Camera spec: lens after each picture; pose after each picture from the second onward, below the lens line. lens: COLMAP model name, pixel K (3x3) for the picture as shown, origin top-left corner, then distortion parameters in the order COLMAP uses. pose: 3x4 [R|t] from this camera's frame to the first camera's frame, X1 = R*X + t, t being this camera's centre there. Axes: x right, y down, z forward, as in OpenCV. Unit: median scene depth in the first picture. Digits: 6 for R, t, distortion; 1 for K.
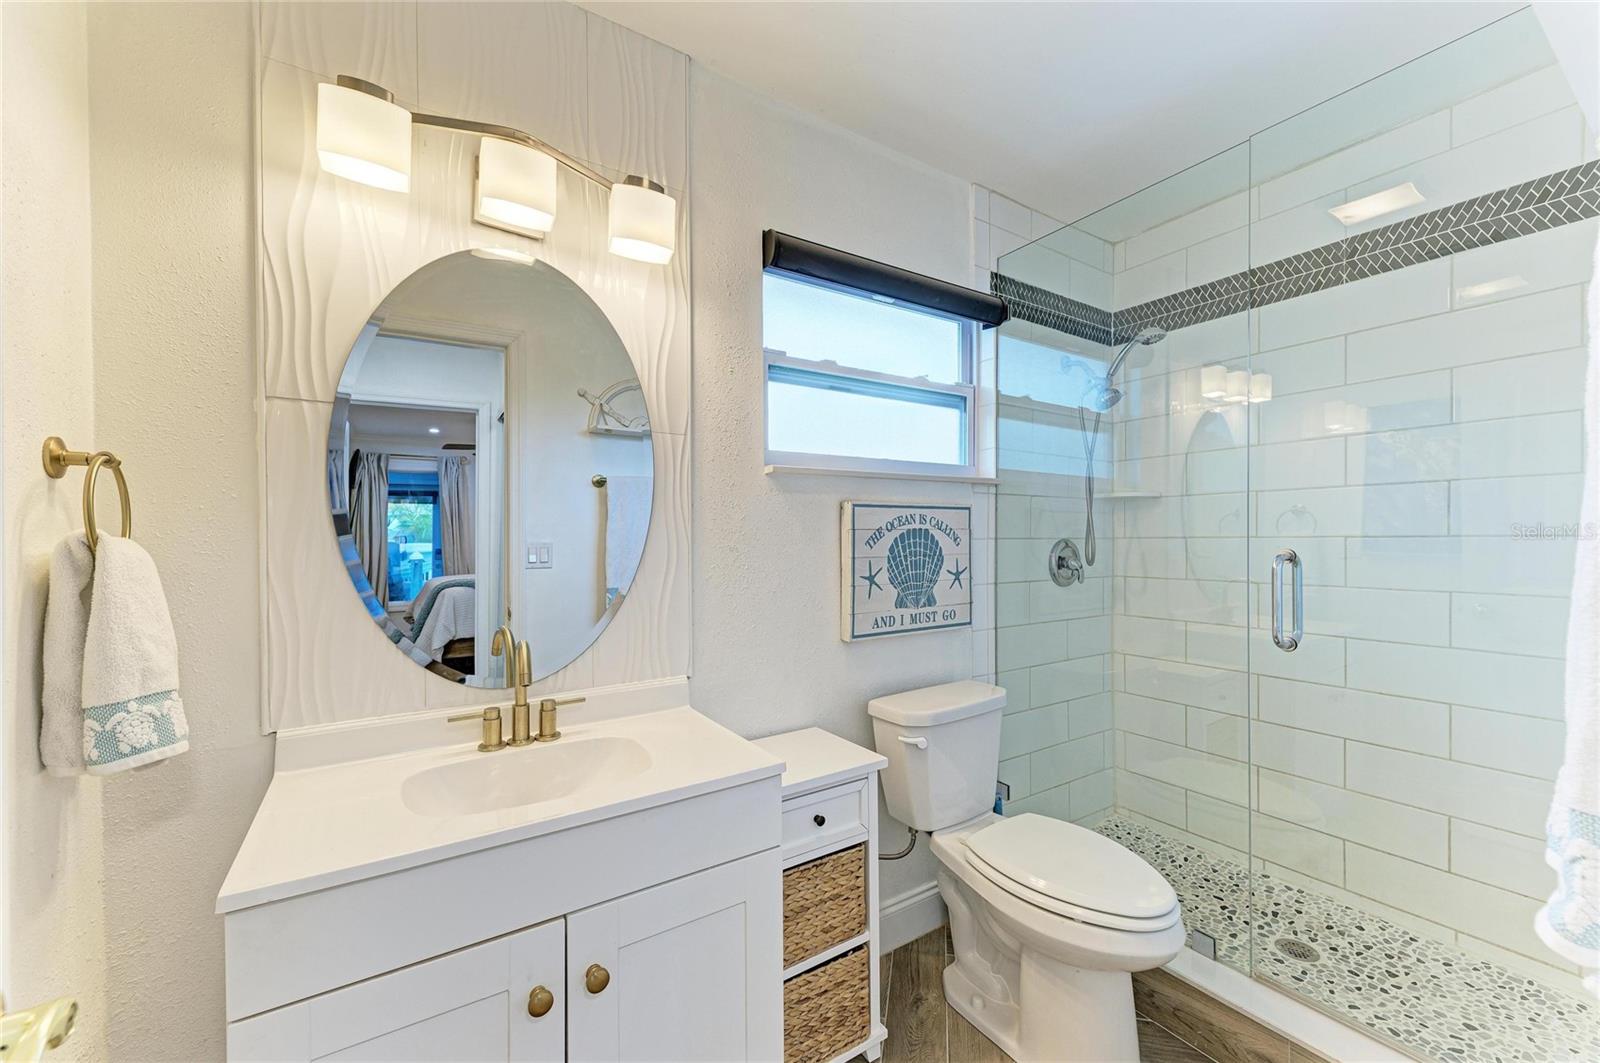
lens RADIAL K [[649.2, 0, 800.0], [0, 649.2, 531.5], [0, 0, 1]] dist [0.017287, -0.000071]
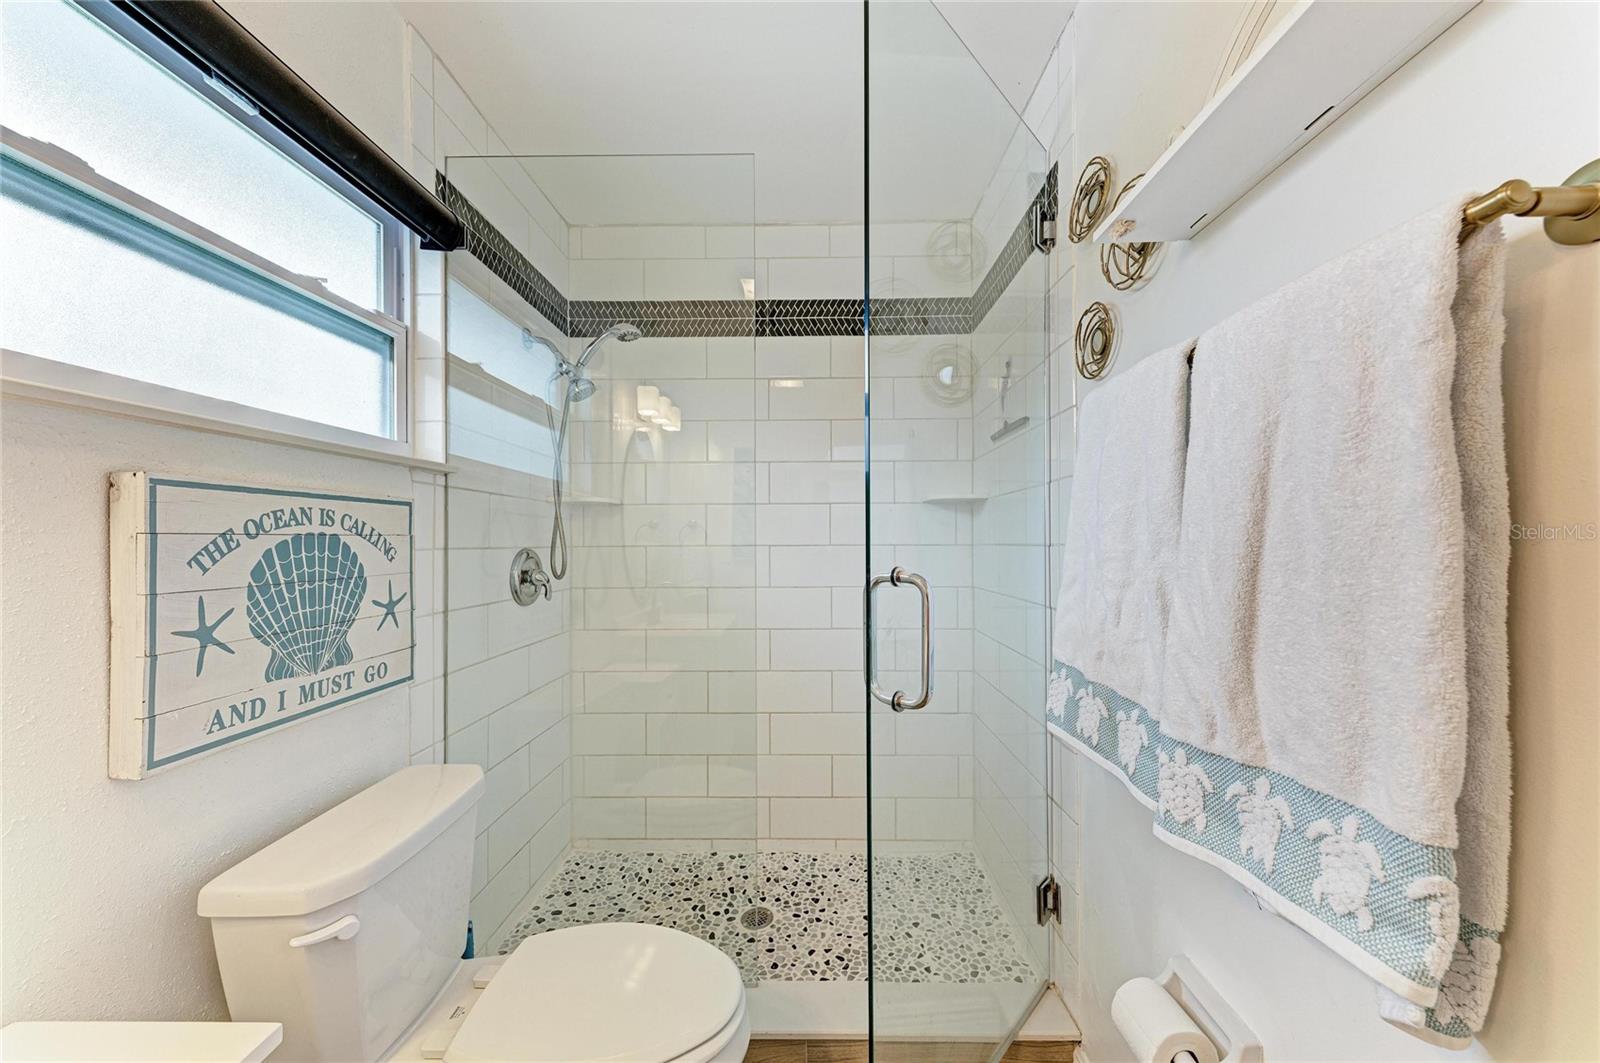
lens RADIAL K [[564.6, 0, 809.2], [0, 564.6, 541.6], [0, 0, 1]] dist [0.021399, -0.009900]
pose [[0.547460, 0.002922, 0.836827, -0.001587], [-0.008605, 0.999961, 0.002137, -0.001990], [-0.836788, -0.008371, 0.547463, 0.358044]]
